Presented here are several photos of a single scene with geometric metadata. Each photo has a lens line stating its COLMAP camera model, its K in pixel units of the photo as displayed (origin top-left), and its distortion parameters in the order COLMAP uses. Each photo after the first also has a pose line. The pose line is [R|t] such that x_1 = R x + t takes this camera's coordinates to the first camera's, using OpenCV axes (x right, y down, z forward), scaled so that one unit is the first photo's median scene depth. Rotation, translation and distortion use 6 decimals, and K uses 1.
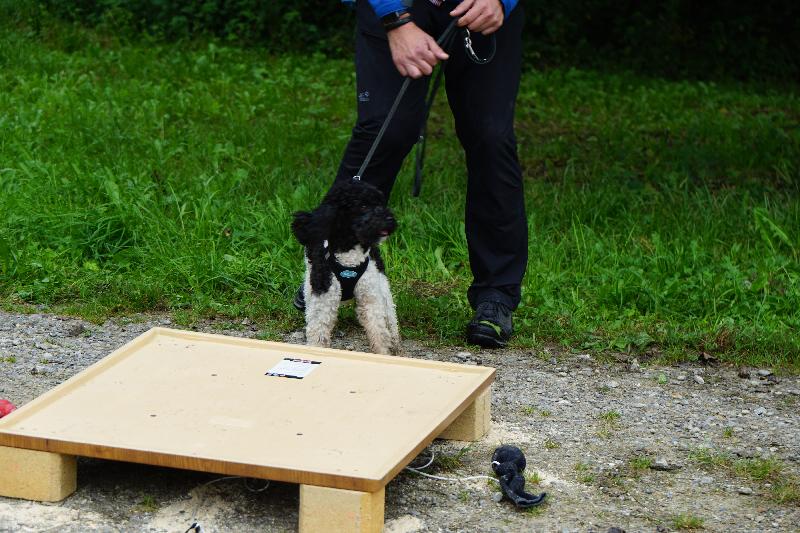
lens RADIAL K [[2437.4, 0, 398.3], [0, 2437.4, 300.9], [0, 0, 1]] dist [0.449884, 0.000000]
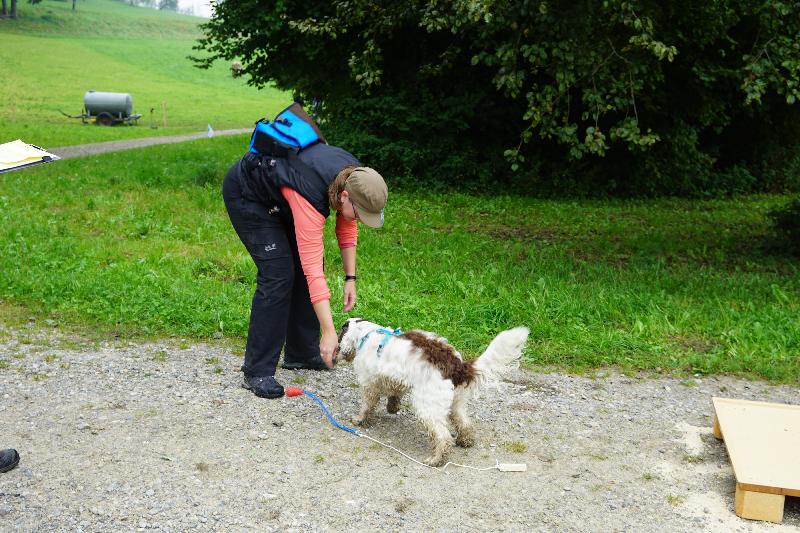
lens RADIAL K [[1048.9, 0, 398.5], [0, 1048.9, 274.8], [0, 0, 1]] dist [0.107795, 0.000000]
pose [[0.990527, -0.032885, 0.133326, -0.159019], [0.032656, 0.999459, 0.003908, -0.033379], [-0.133382, 0.000483, 0.991065, 0.088511]]
